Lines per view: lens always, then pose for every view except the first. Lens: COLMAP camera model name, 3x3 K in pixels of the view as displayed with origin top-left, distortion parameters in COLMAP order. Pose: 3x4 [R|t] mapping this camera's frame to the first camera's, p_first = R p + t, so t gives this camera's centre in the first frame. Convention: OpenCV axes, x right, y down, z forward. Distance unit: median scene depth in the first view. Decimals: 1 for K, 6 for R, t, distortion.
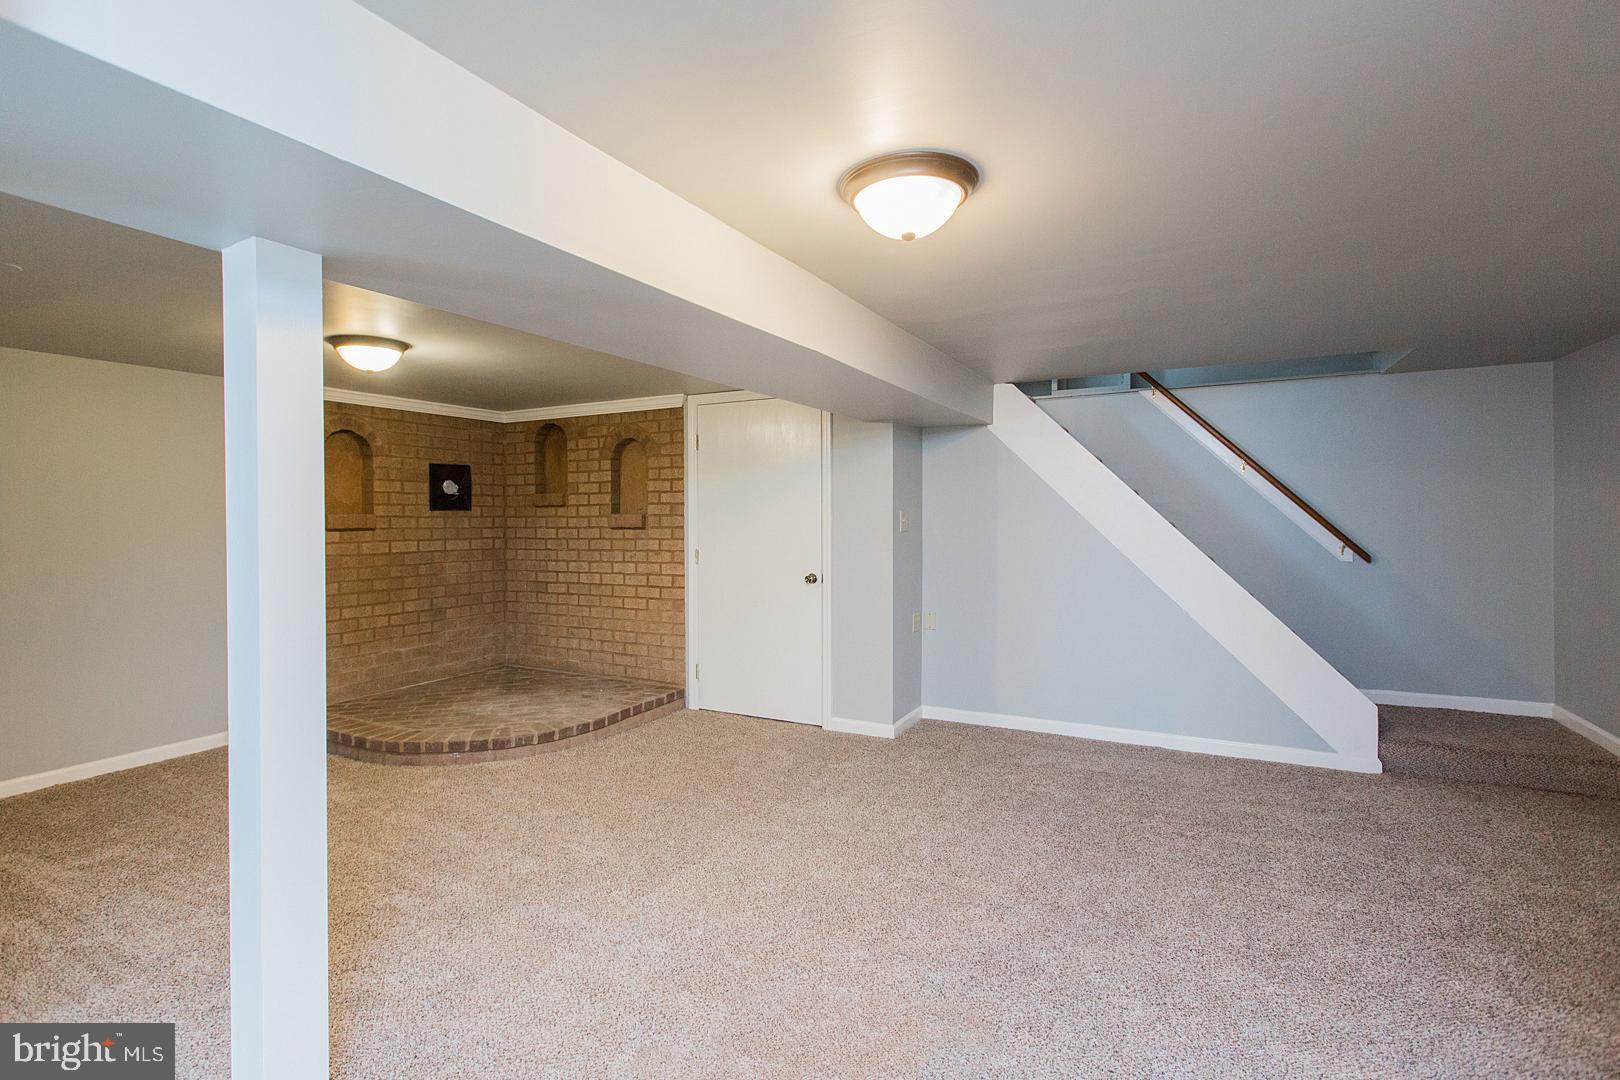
lens RADIAL K [[742.0, 0, 814.6], [0, 742.0, 536.4], [0, 0, 1]] dist [0.001186, -0.000480]
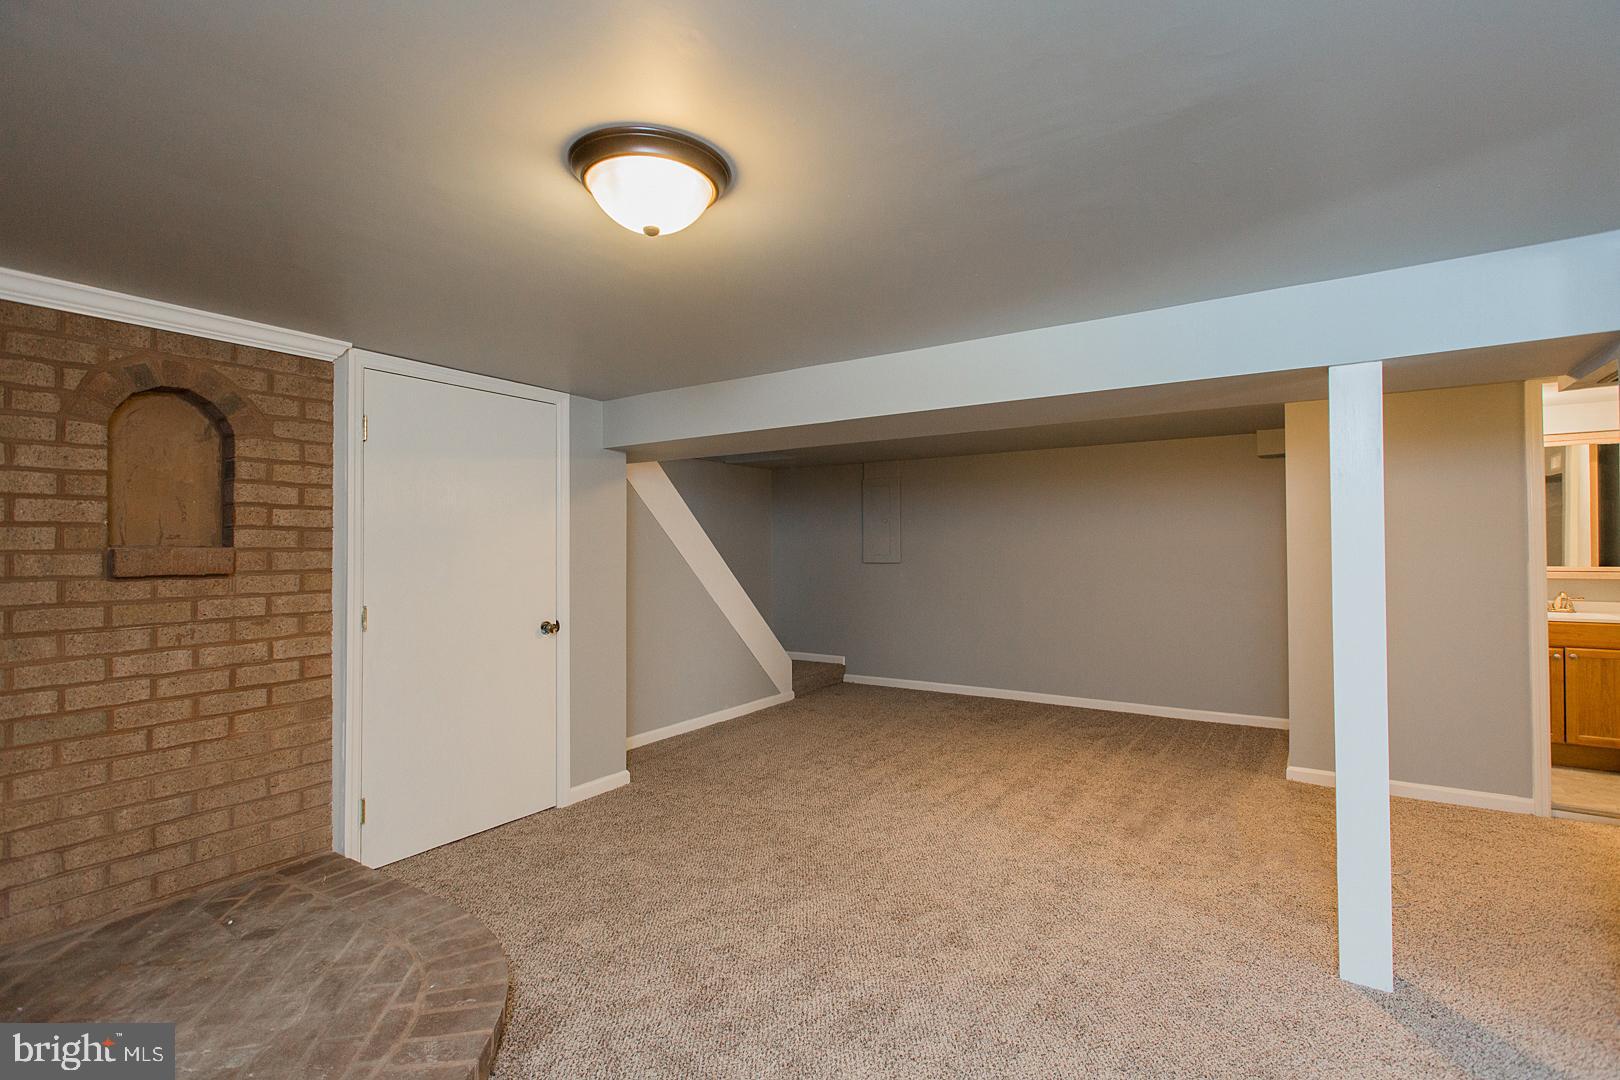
lens RADIAL K [[742.0, 0, 814.6], [0, 742.0, 536.4], [0, 0, 1]] dist [0.001186, -0.000480]
pose [[0.096985, 0.016198, 0.995154, -0.679588], [0.022377, 0.999579, -0.018451, -0.018760], [-0.995034, 0.024058, 0.096582, 0.543498]]
